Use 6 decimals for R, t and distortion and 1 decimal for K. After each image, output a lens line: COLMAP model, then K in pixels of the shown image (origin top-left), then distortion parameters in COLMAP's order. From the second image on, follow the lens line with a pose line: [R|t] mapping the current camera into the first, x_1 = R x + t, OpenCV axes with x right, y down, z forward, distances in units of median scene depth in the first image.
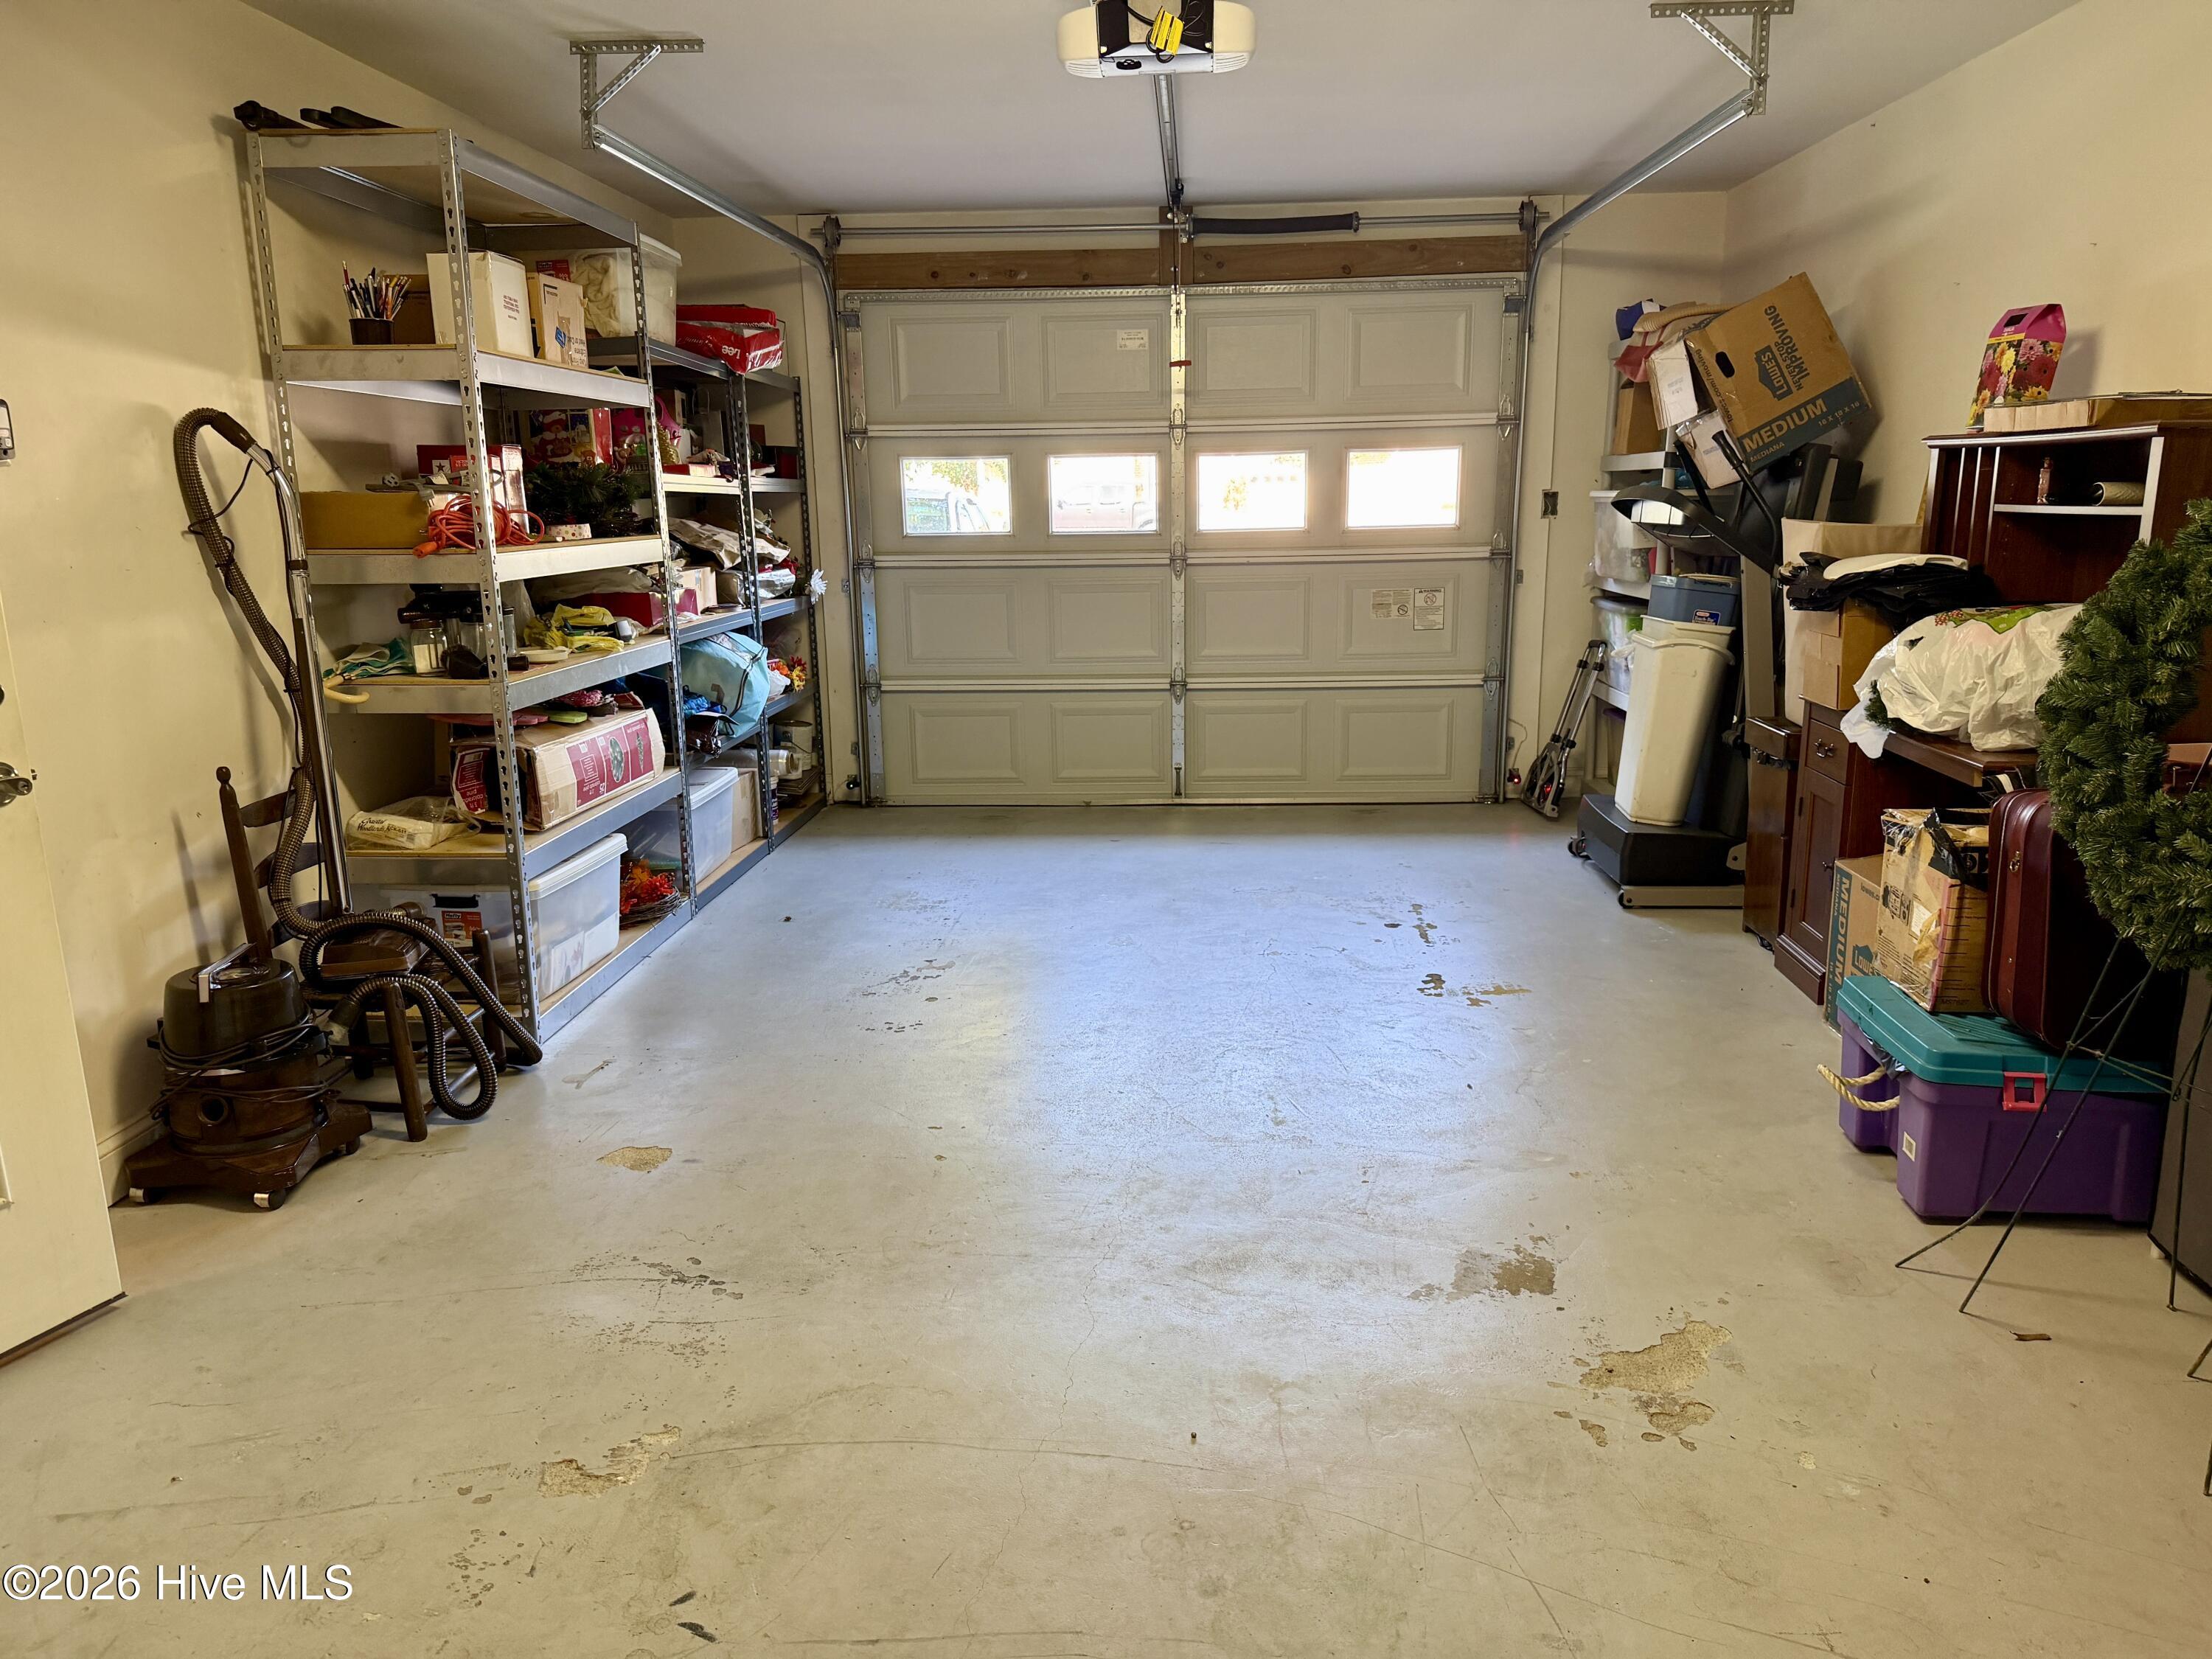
lens RADIAL K [[1553.4, 0, 1105.0], [0, 1553.4, 830.9], [0, 0, 1]] dist [0.076486, -0.105241]
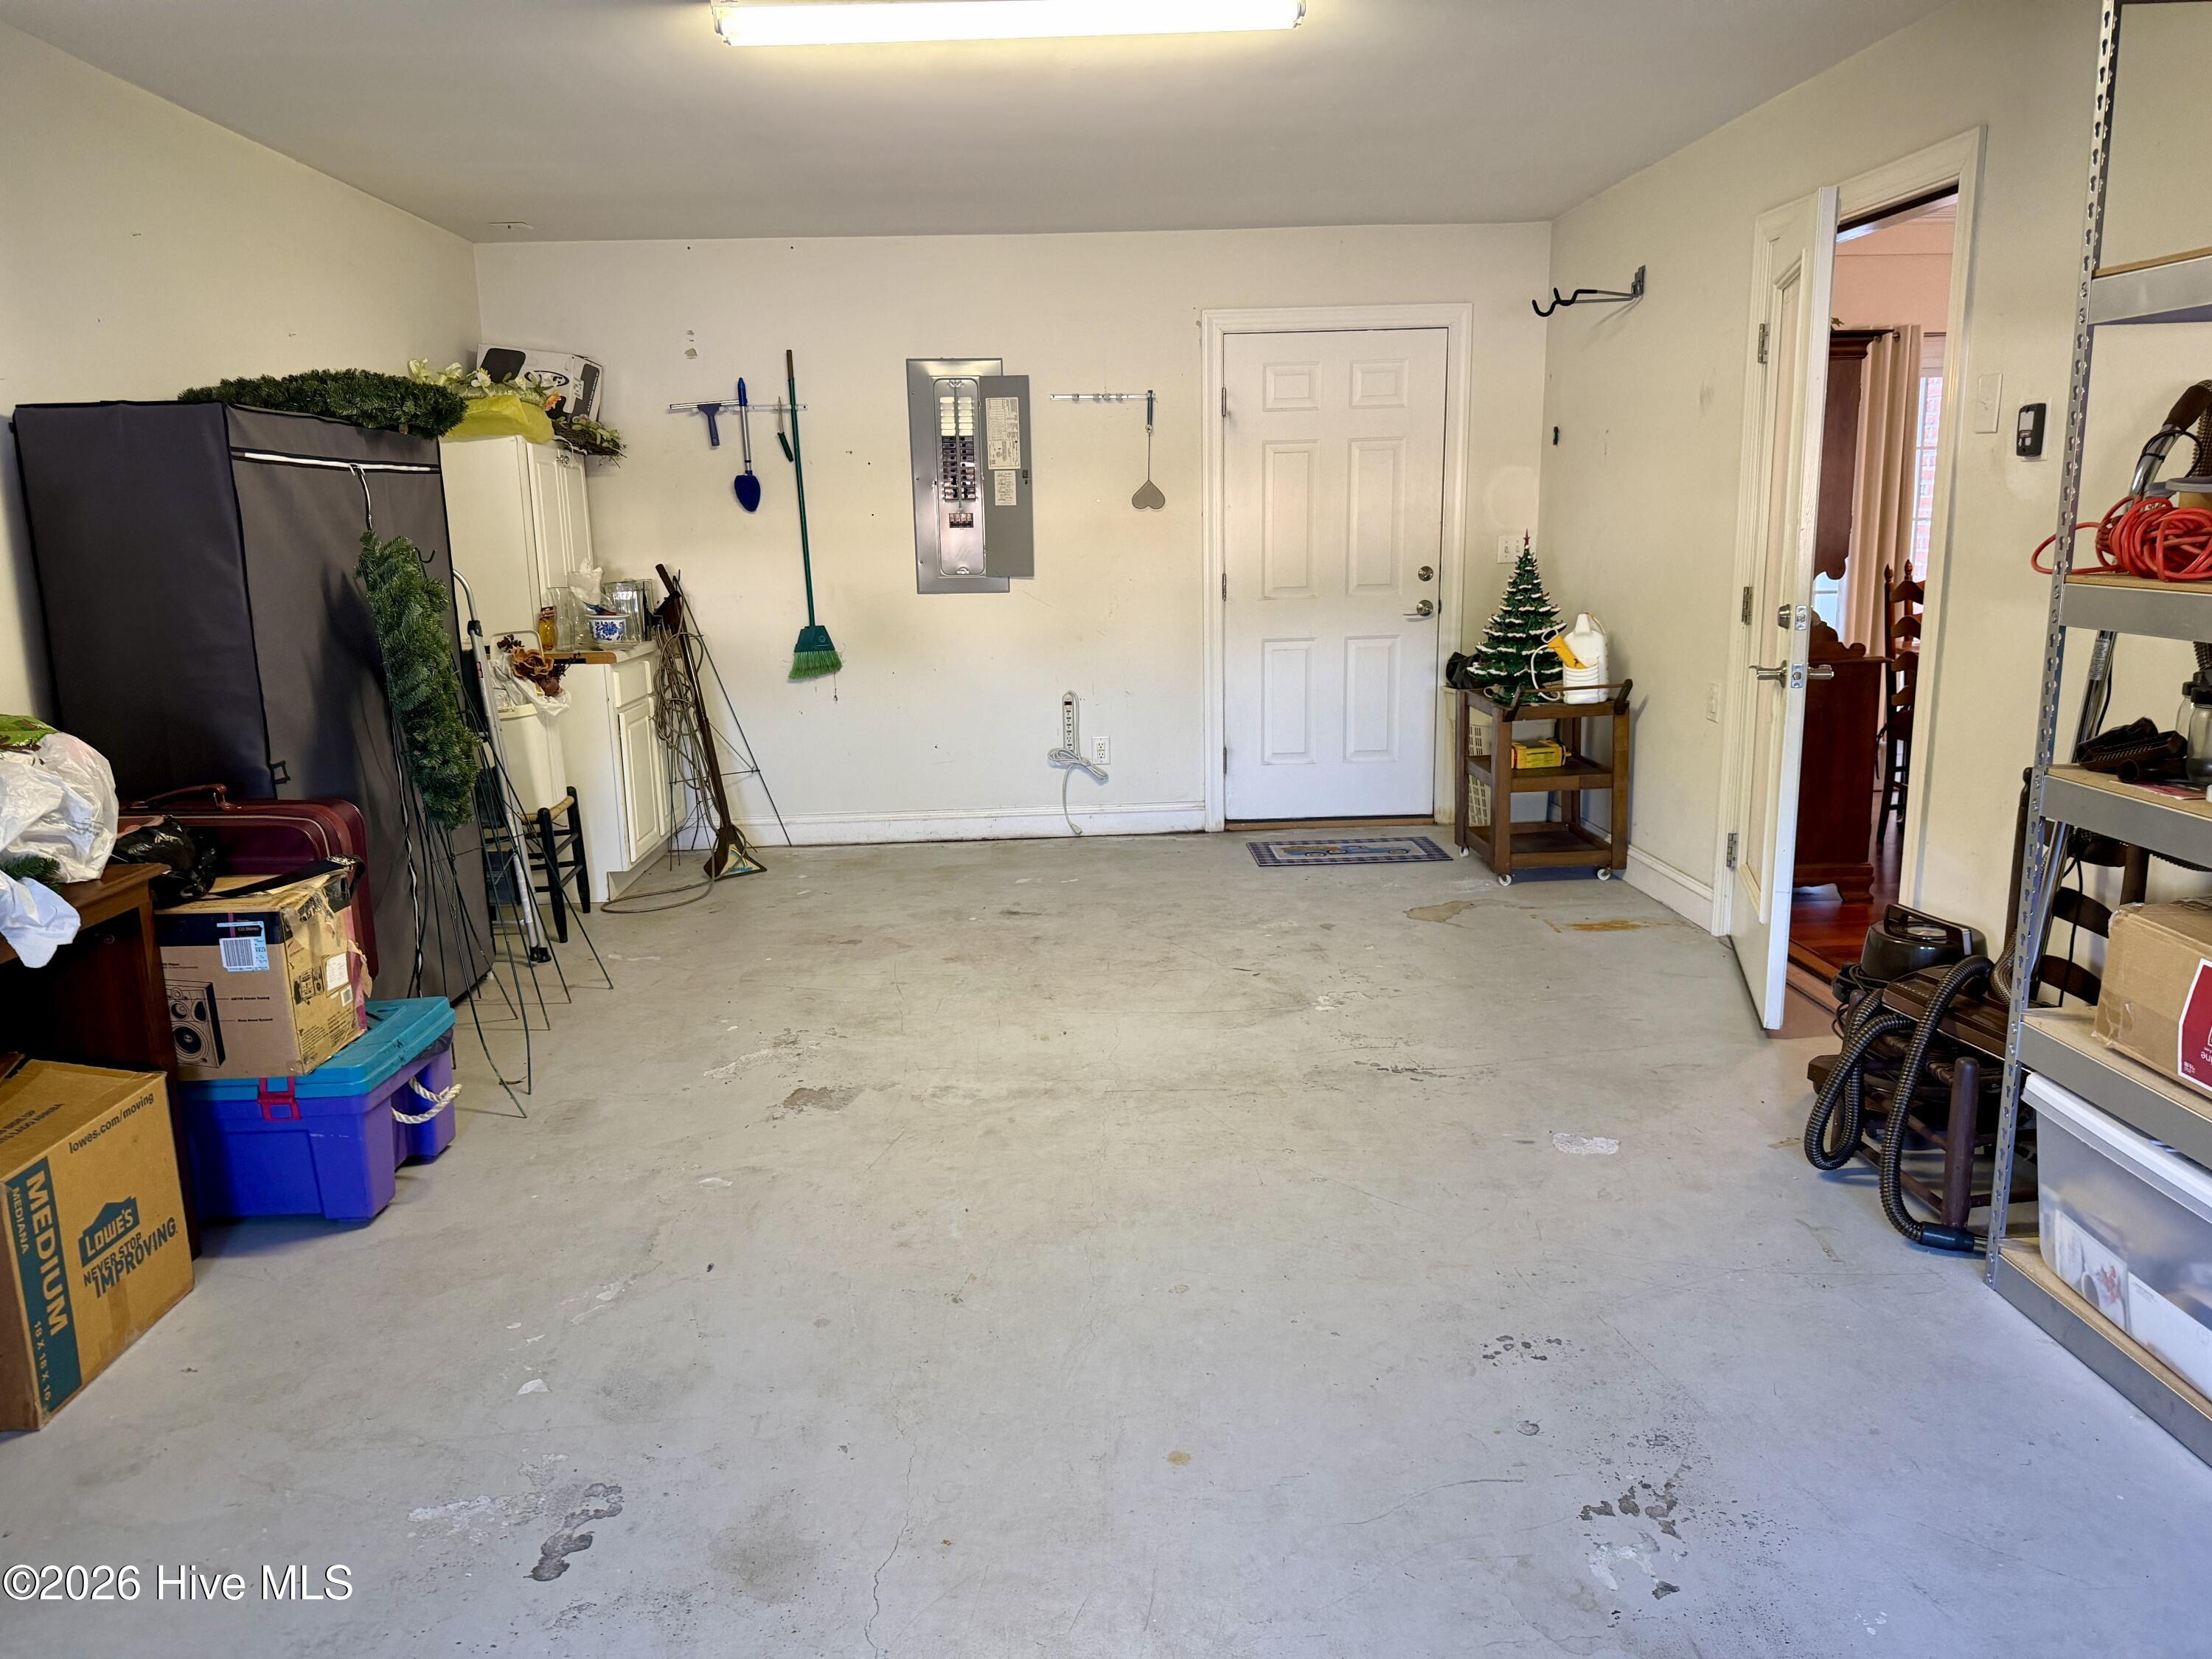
lens RADIAL K [[1553.4, 0, 1105.2], [0, 1553.4, 828.1], [0, 0, 1]] dist [0.076486, -0.105241]
pose [[-0.994132, 0.057954, -0.091342, 0.117653], [0.015986, 0.913818, 0.405810, -0.486654], [0.106988, 0.401969, -0.909381, 2.172256]]
